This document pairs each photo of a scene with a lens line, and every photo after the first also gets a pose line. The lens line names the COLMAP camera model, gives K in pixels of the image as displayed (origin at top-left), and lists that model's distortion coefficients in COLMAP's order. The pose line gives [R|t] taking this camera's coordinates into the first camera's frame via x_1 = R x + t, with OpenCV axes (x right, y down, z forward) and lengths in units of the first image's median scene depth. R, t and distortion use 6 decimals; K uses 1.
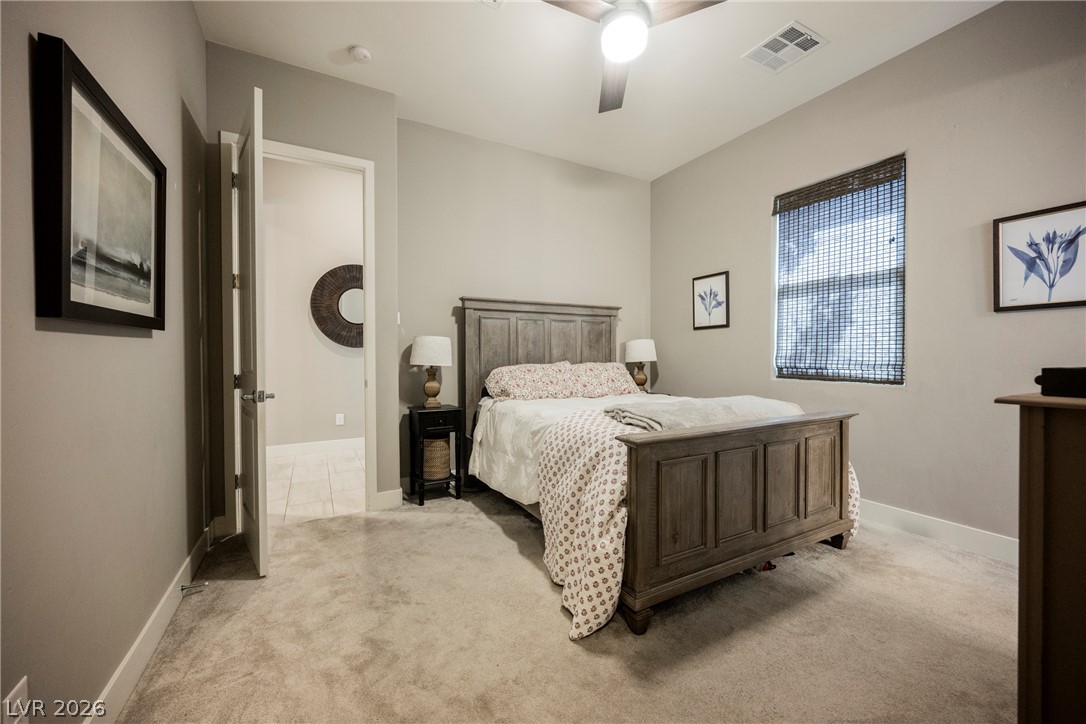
lens RADIAL K [[425.0, 0, 545.2], [0, 425.0, 357.6], [0, 0, 1]] dist [-0.000998, -0.001164]
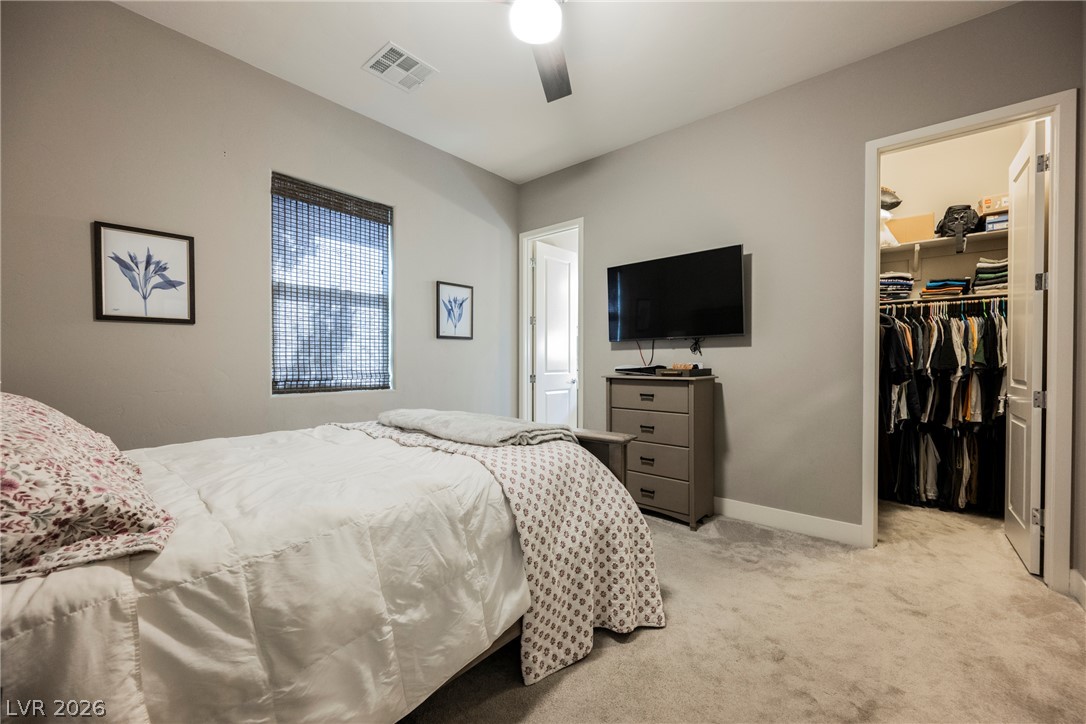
lens RADIAL K [[425.0, 0, 548.4], [0, 425.0, 365.0], [0, 0, 1]] dist [-0.000998, -0.001164]
pose [[-0.349022, -0.005409, 0.937099, -0.441250], [0.007402, 0.999936, 0.008528, -0.012179], [-0.937085, 0.009913, -0.348960, 0.861770]]
